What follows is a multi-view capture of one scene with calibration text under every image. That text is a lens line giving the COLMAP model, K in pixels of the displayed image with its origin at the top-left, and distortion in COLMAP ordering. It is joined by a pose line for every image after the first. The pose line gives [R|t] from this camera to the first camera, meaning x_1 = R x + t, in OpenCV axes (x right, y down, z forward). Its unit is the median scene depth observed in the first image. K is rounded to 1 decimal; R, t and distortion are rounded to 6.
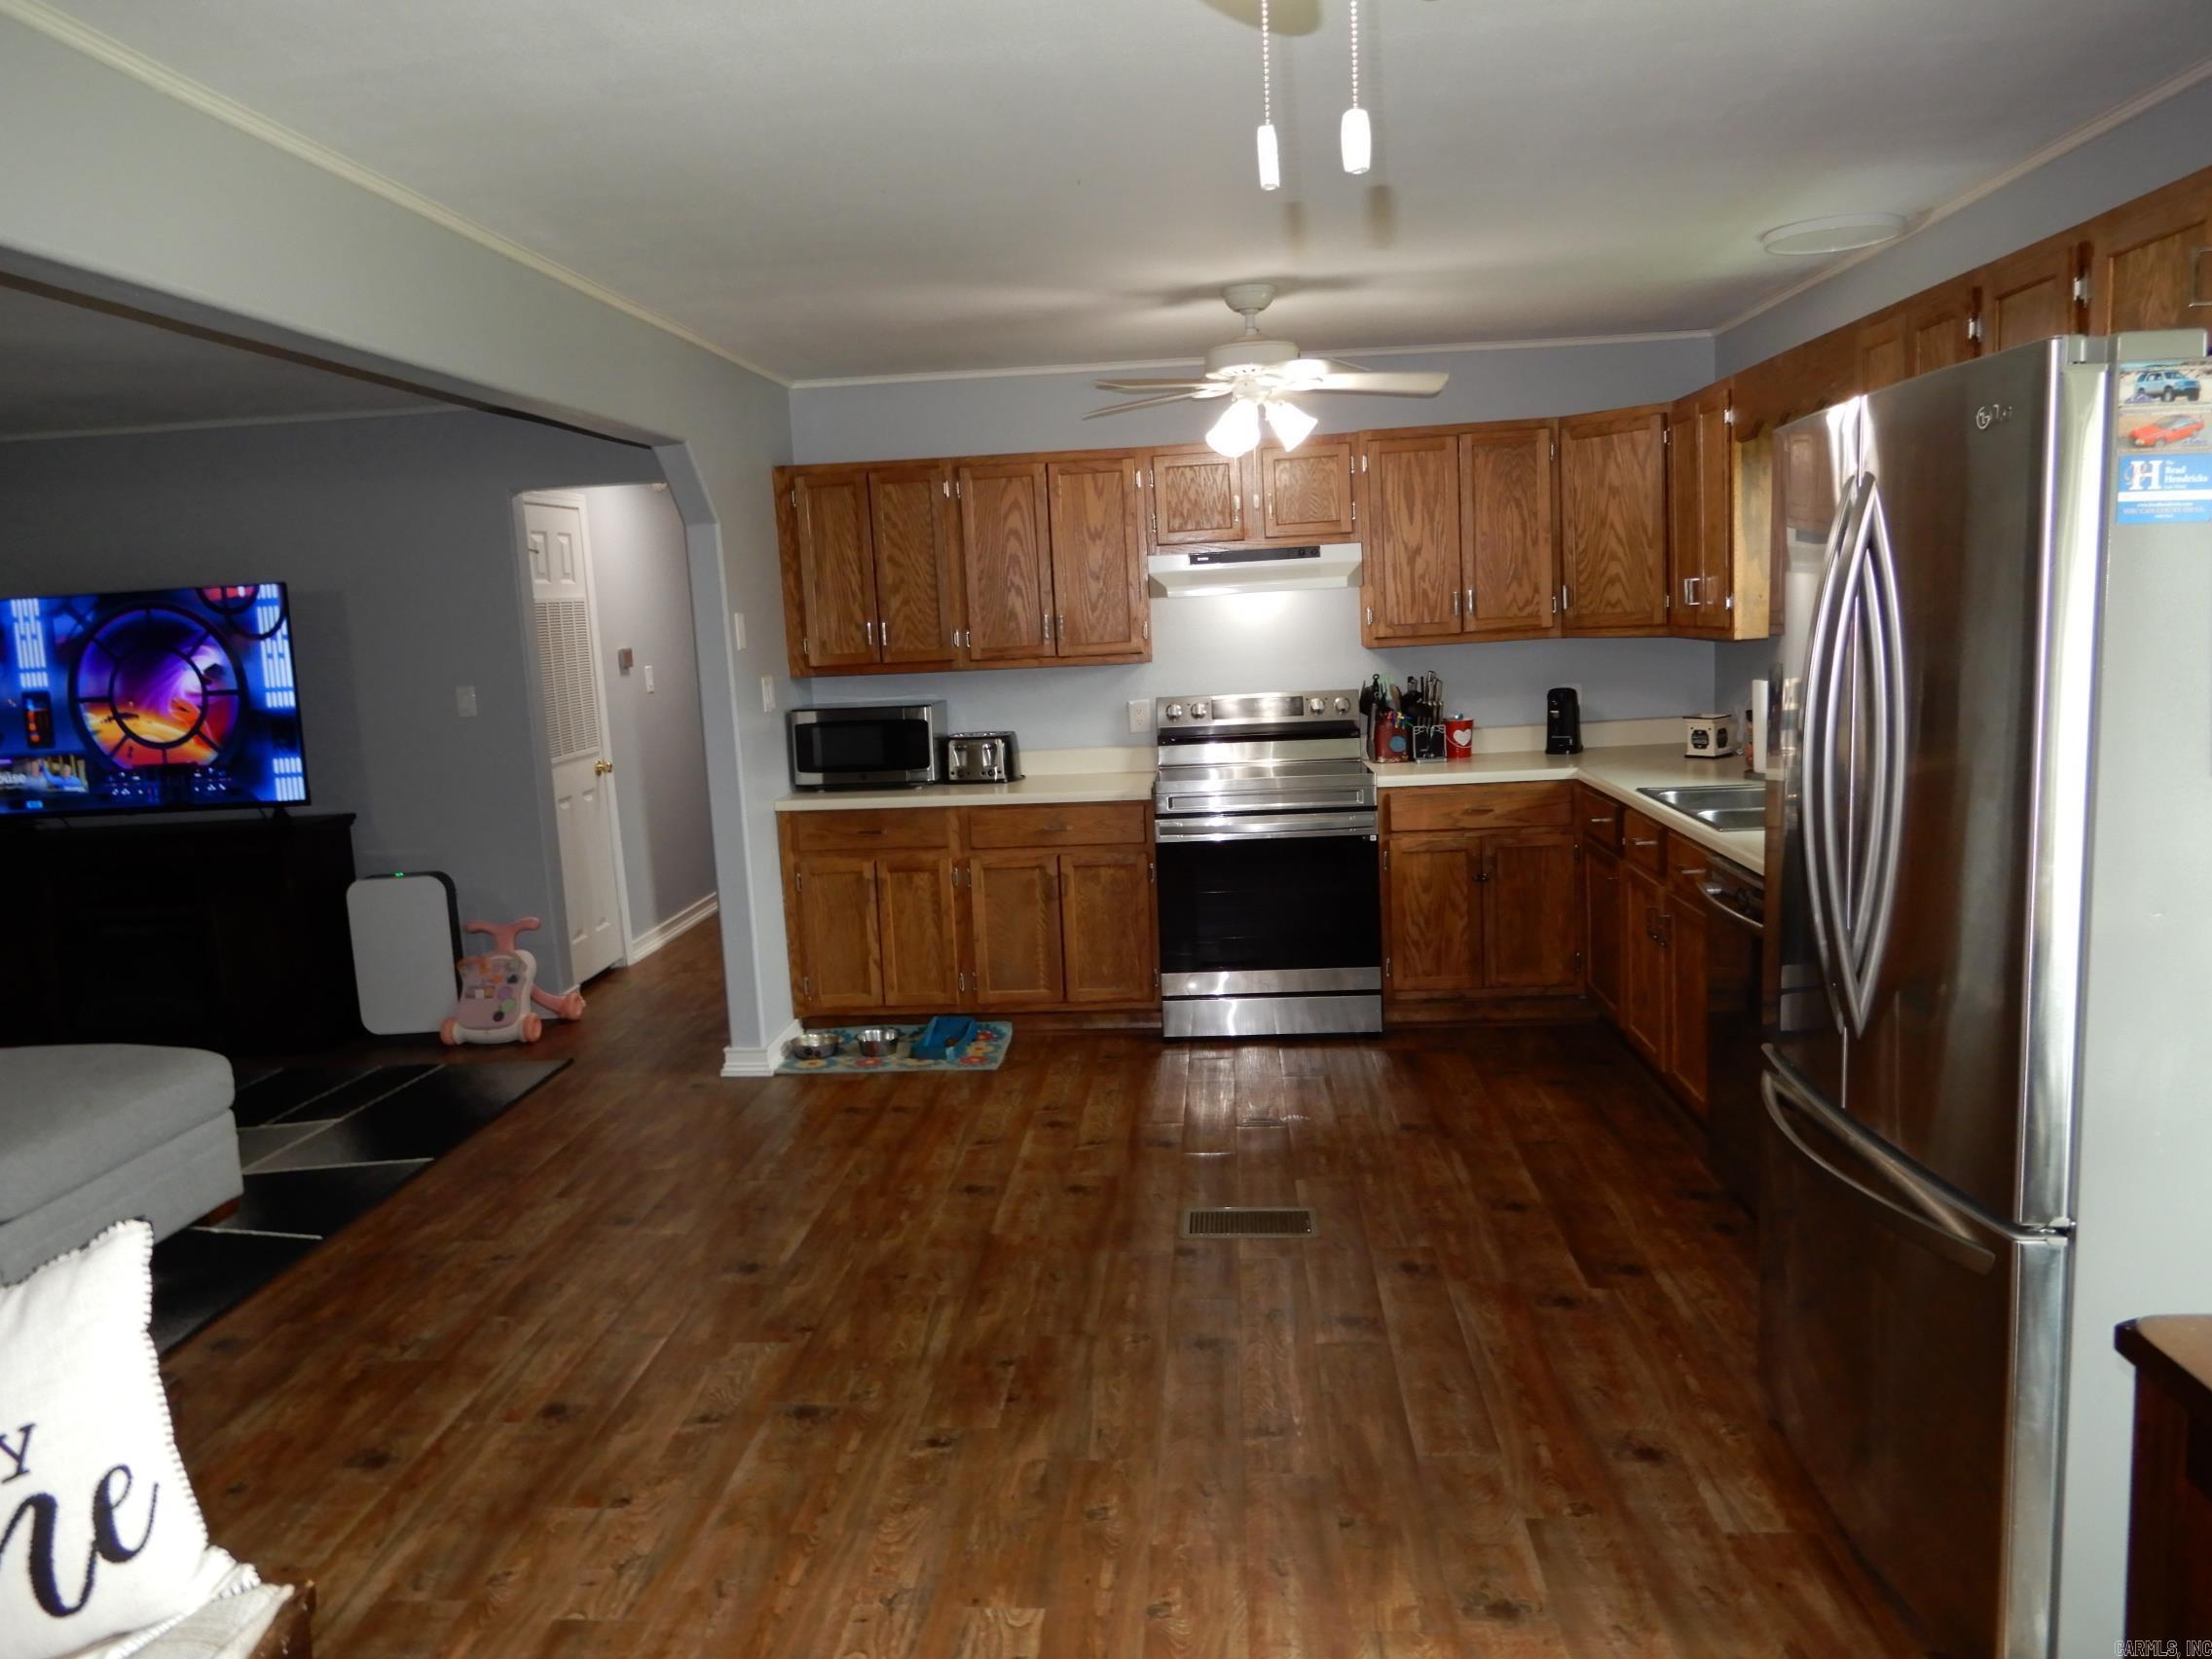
lens RADIAL K [[1571.8, 0, 1142.9], [0, 1571.8, 830.3], [0, 0, 1]] dist [0.026926, -0.012145]
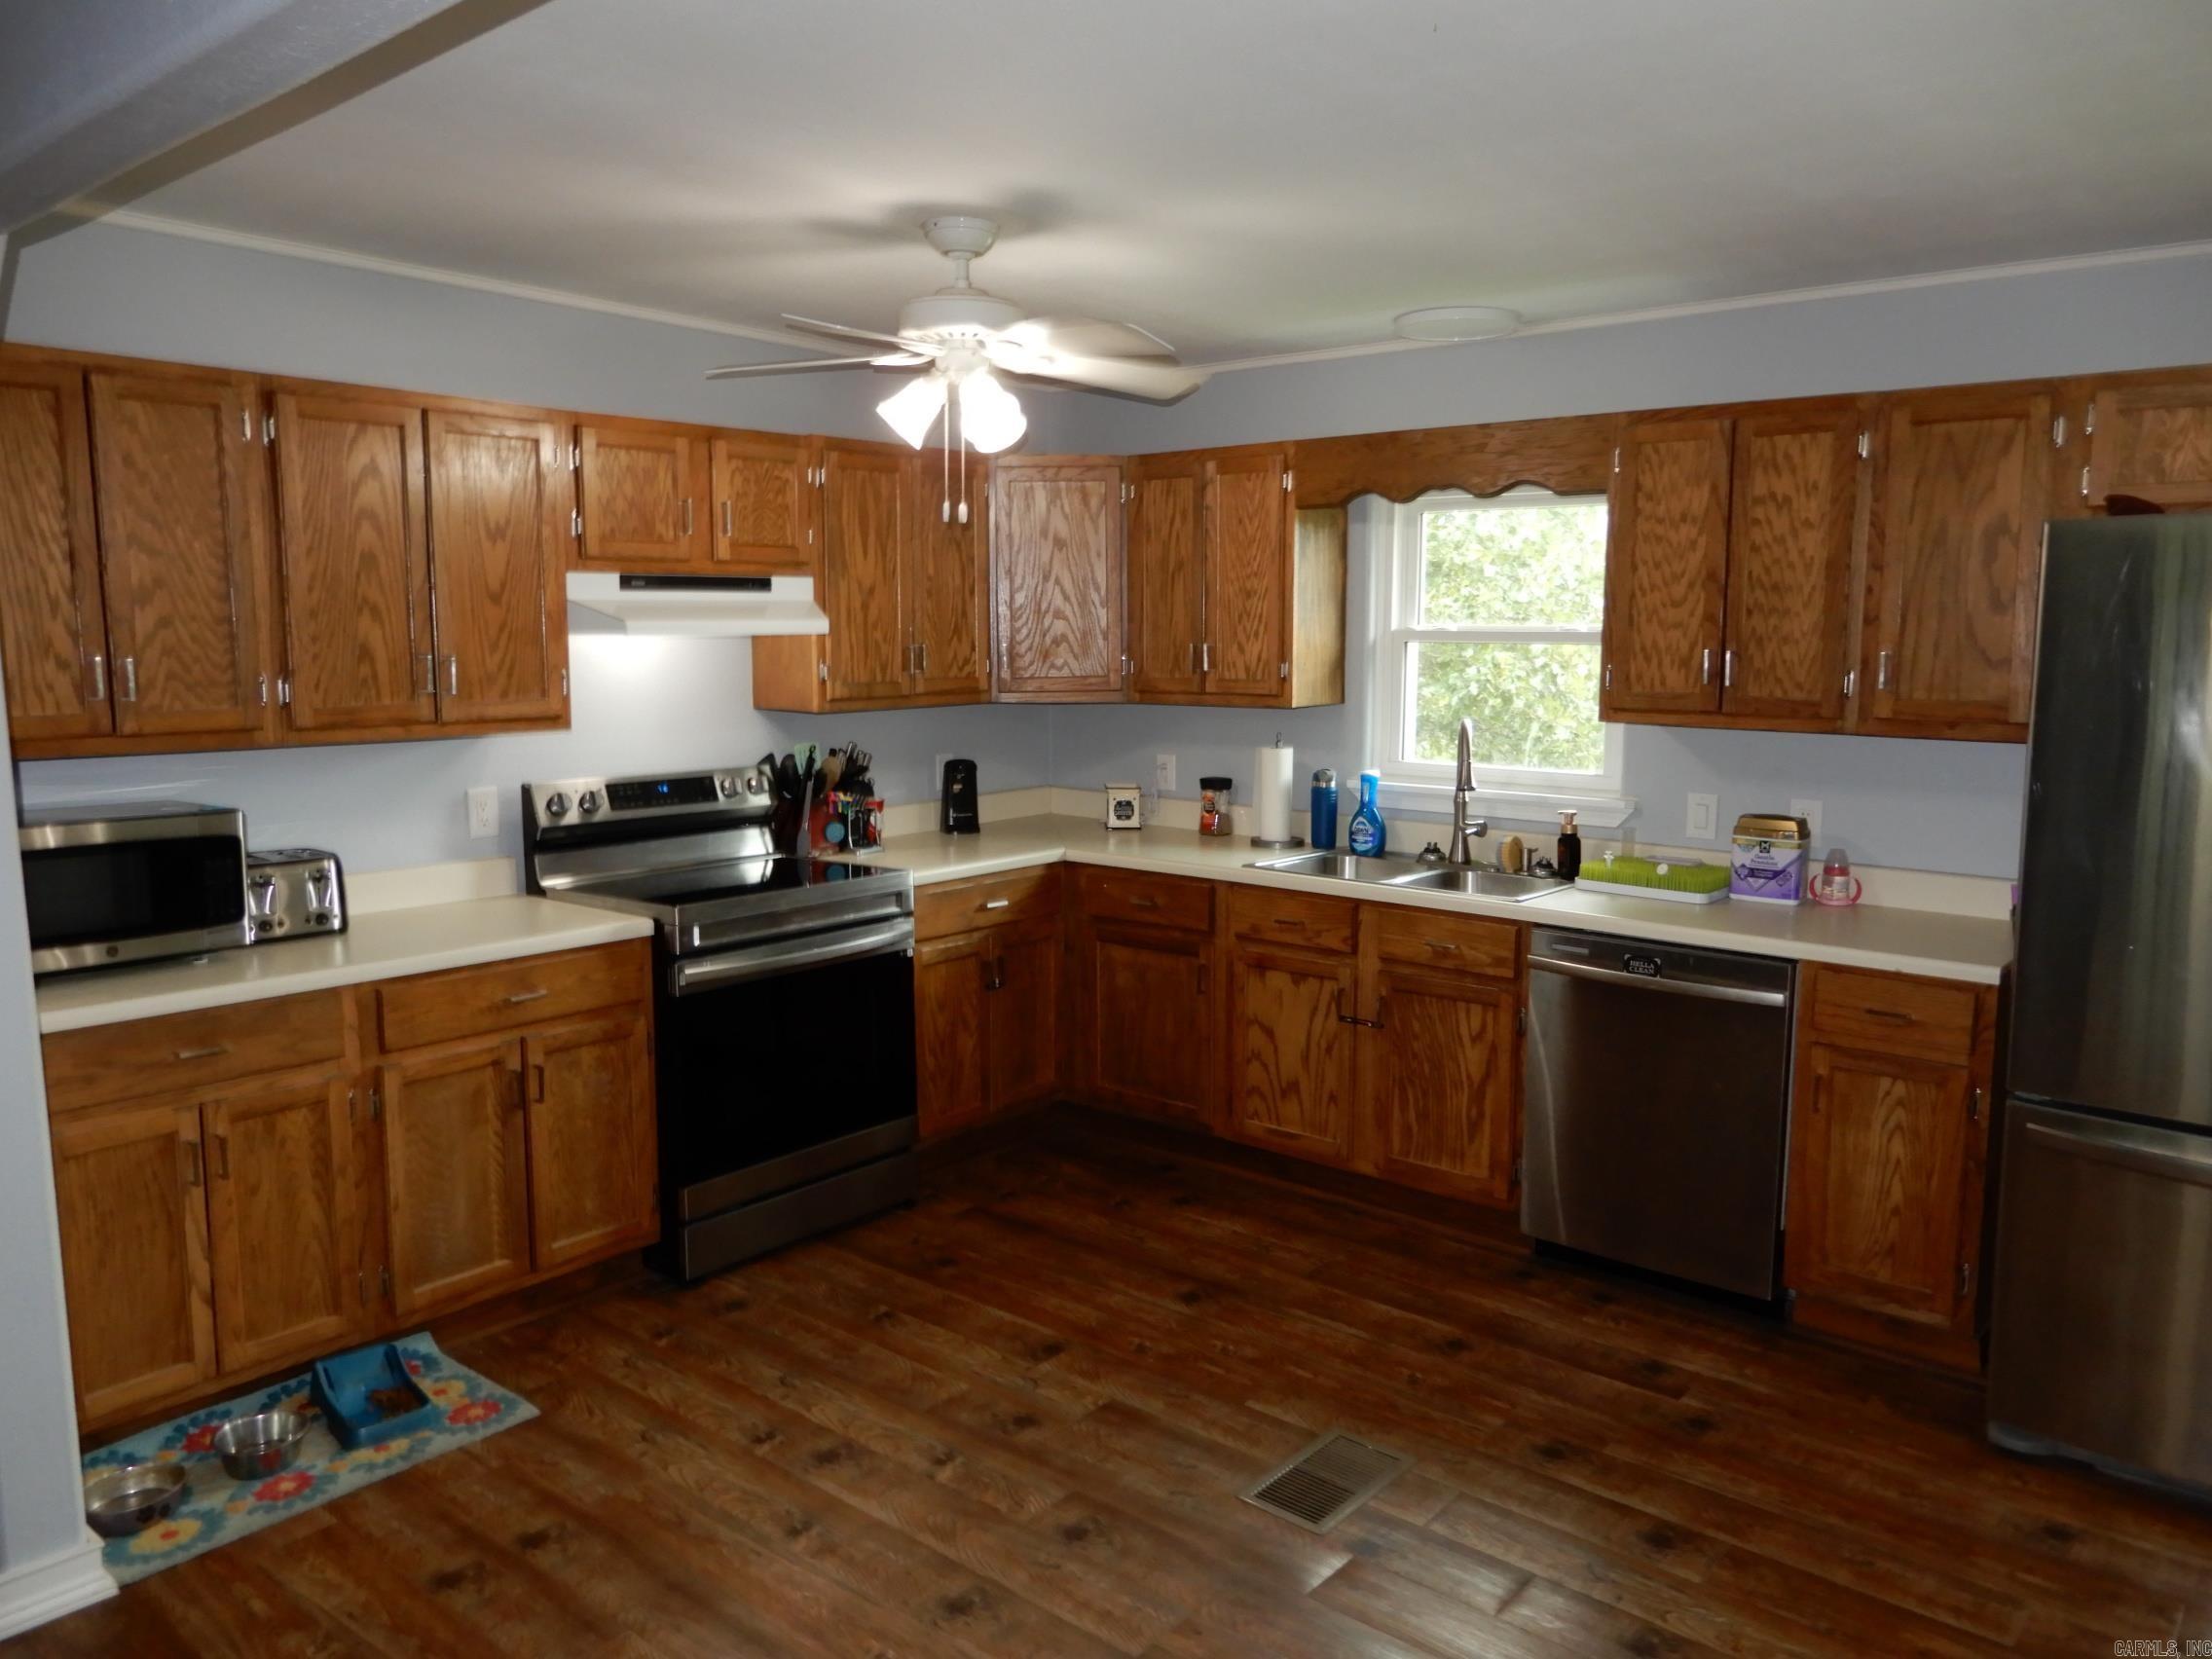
lens RADIAL K [[1571.8, 0, 1104.4], [0, 1571.8, 825.5], [0, 0, 1]] dist [0.026926, -0.012145]
pose [[0.600301, -0.051424, 0.798119, -0.411175], [0.084337, 0.996437, 0.000768, -0.049715], [-0.795315, 0.066850, 0.602499, 0.432446]]
